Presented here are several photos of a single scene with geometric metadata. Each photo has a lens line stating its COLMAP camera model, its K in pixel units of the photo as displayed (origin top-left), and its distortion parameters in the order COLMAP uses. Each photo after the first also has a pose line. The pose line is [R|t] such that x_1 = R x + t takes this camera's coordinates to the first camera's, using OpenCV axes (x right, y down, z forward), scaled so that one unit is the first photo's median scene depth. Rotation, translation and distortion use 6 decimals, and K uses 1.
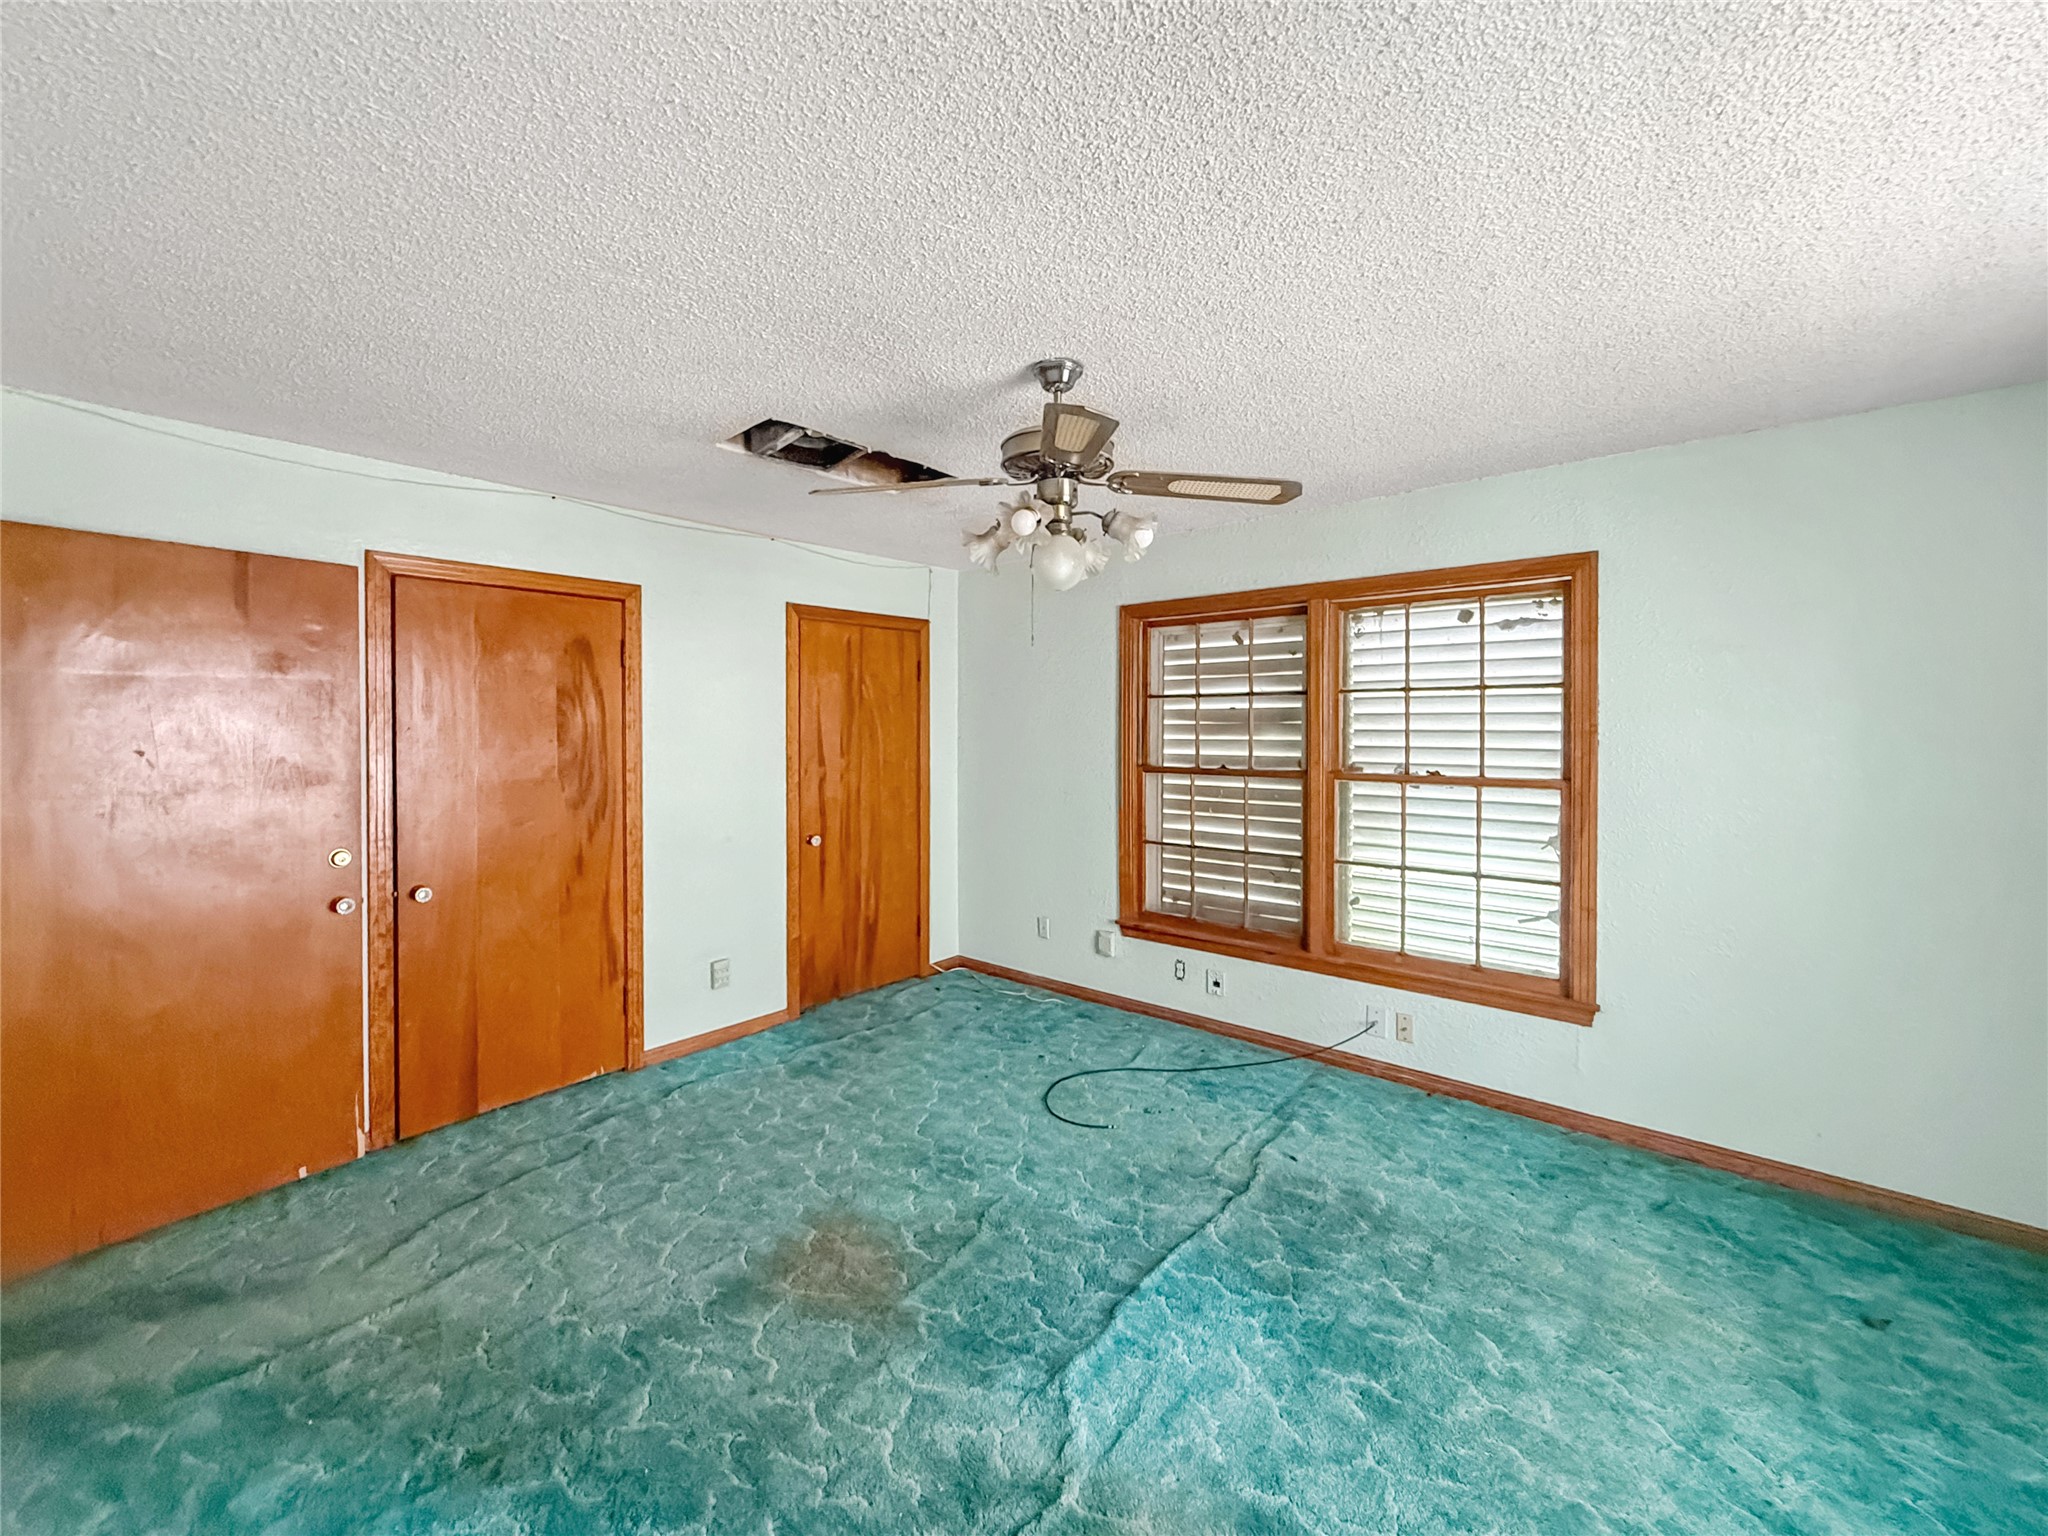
lens RADIAL K [[826.4, 0, 1024.4], [0, 826.4, 730.7], [0, 0, 1]] dist [0.001708, 0.000198]
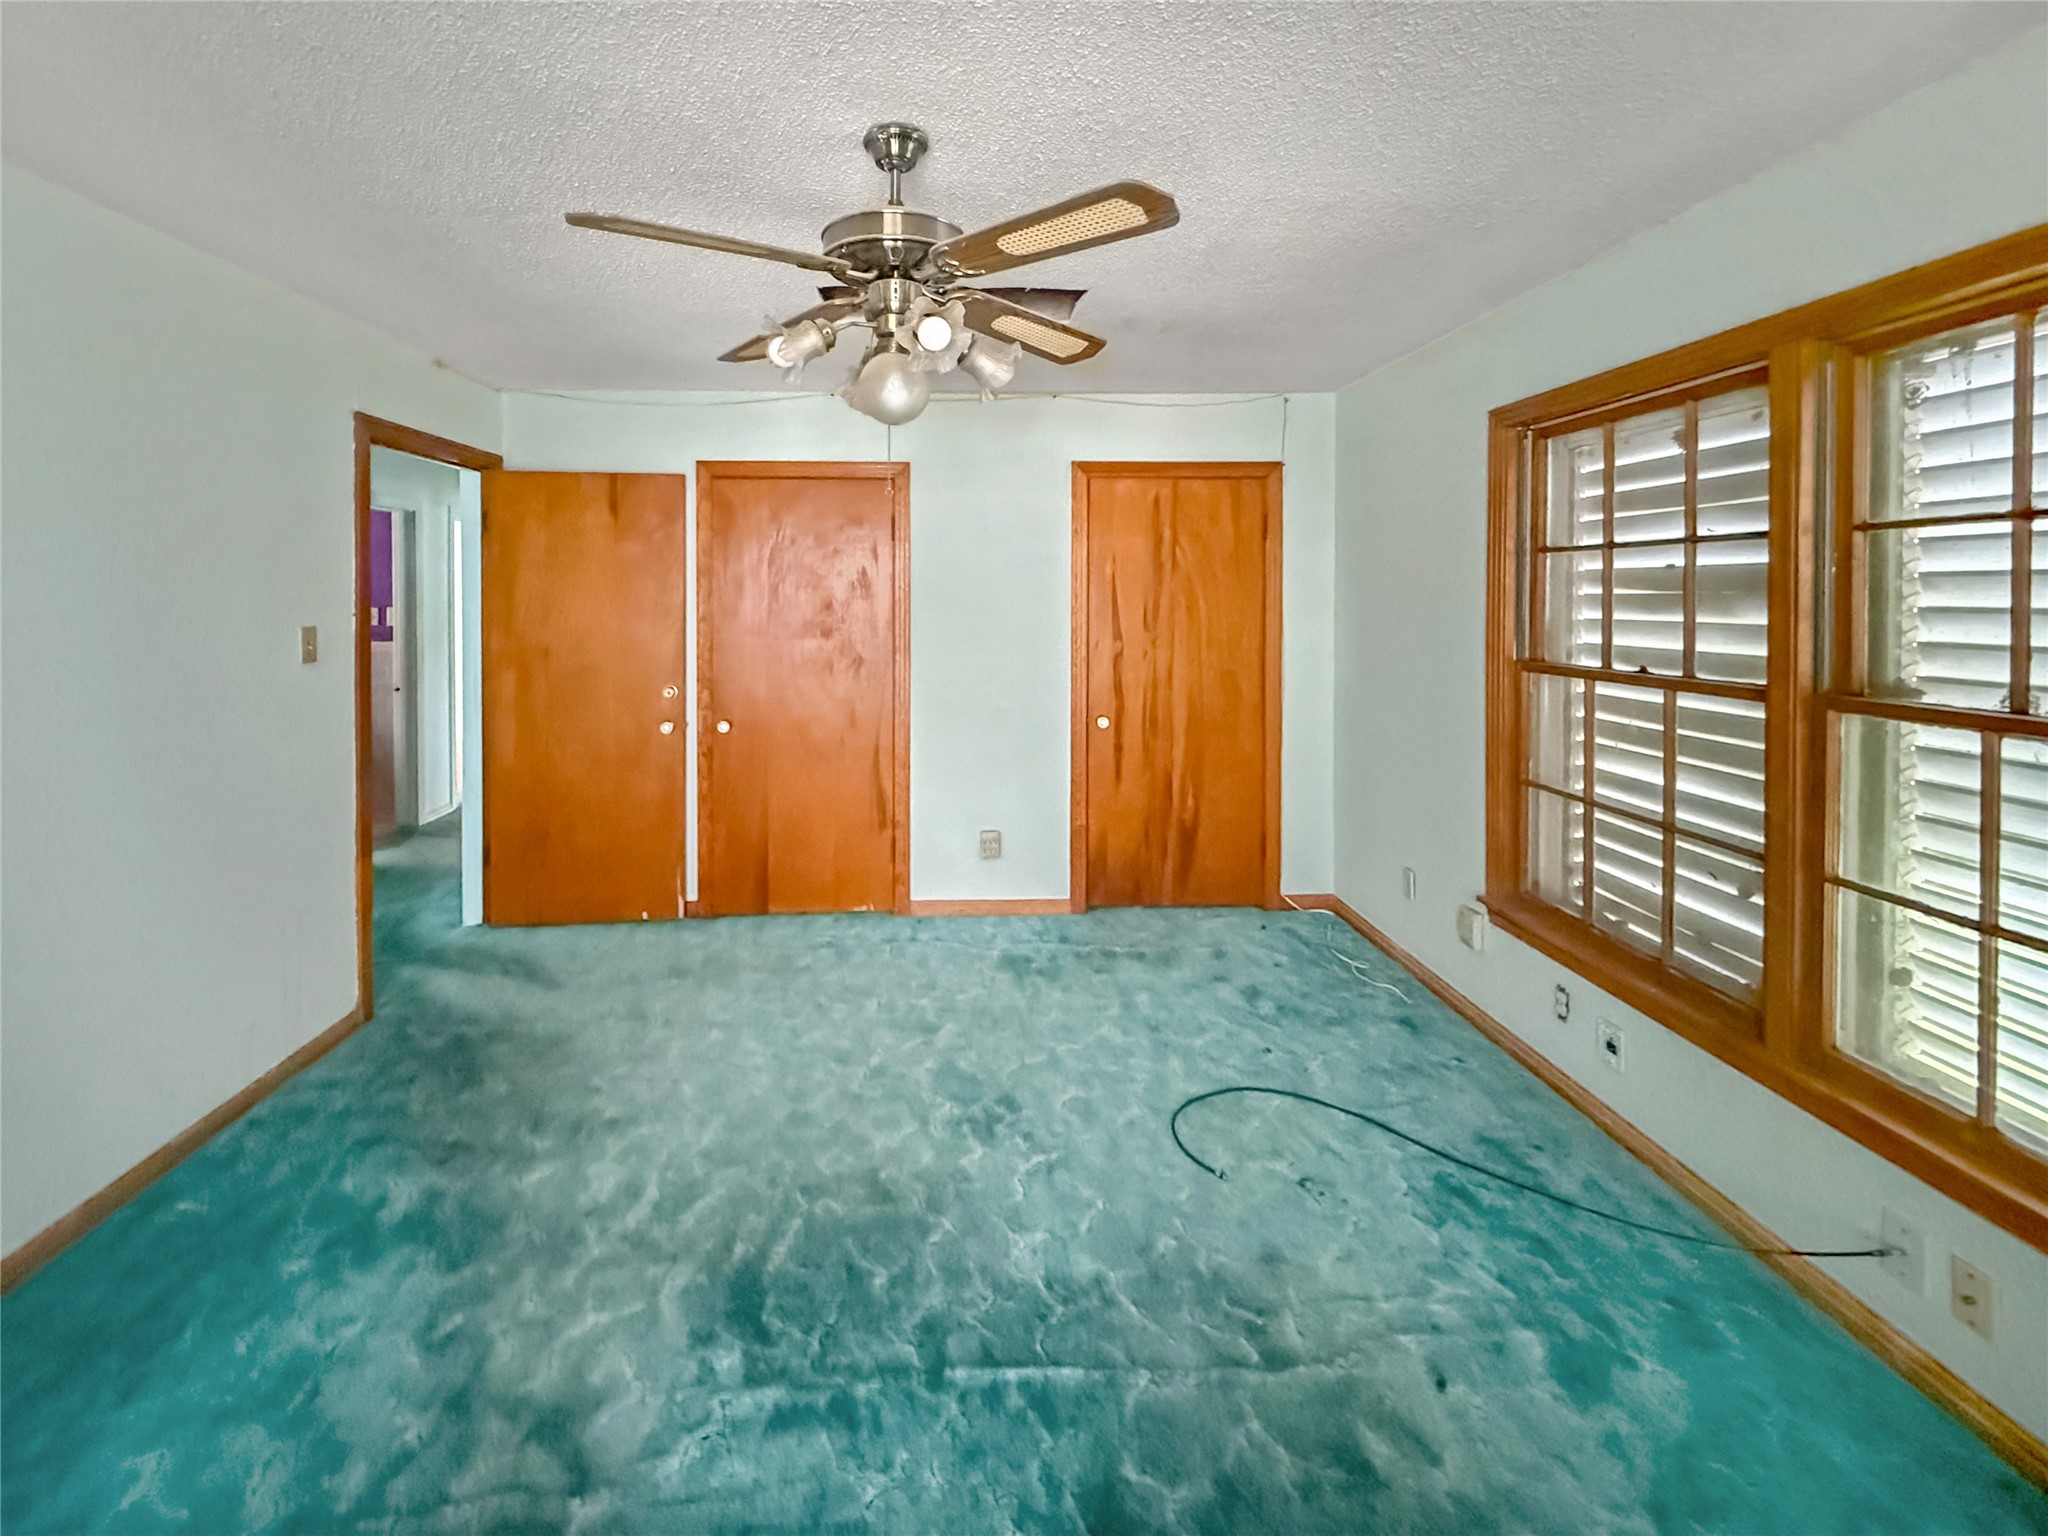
lens RADIAL K [[881.4, 0, 987.2], [0, 881.4, 601.8], [0, 0, 1]] dist [-0.001246, 0.000156]
pose [[0.680196, 0.009490, -0.732969, 0.382437], [-0.006911, 0.999955, 0.006534, -0.004229], [0.732998, 0.000622, 0.680231, 0.265695]]
